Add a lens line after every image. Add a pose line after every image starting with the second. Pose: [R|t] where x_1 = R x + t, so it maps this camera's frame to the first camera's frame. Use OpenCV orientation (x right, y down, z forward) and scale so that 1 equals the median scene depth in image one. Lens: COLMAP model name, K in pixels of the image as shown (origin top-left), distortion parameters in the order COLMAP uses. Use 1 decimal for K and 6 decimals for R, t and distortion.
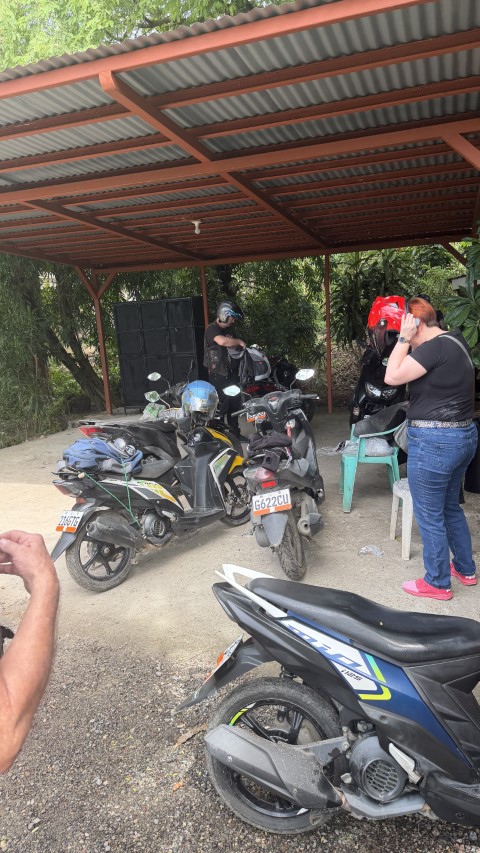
lens RADIAL K [[622.6, 0, 236.5], [0, 622.6, 430.7], [0, 0, 1]] dist [0.043643, -0.049520]
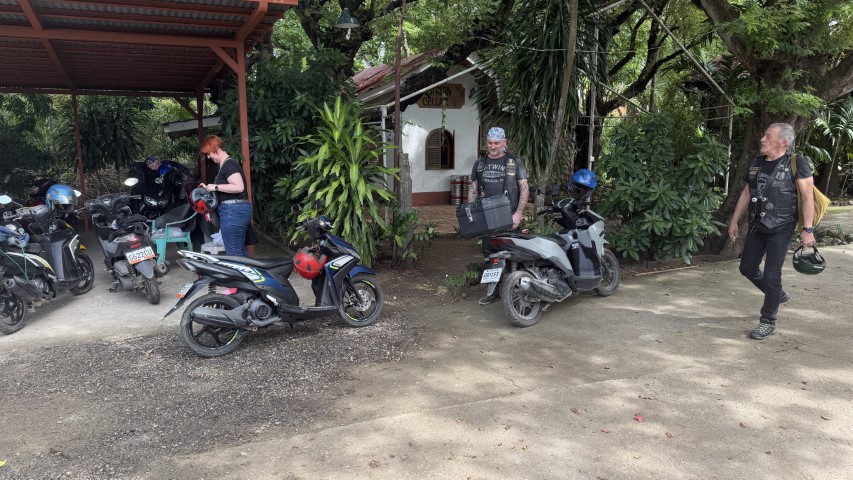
lens RADIAL K [[622.6, 0, 427.1], [0, 622.6, 242.0], [0, 0, 1]] dist [0.043643, -0.049520]
pose [[0.715556, -0.066607, 0.695372, -0.517738], [0.099514, 0.995011, -0.007094, 0.158577], [-0.691430, 0.074275, 0.718615, -0.669844]]
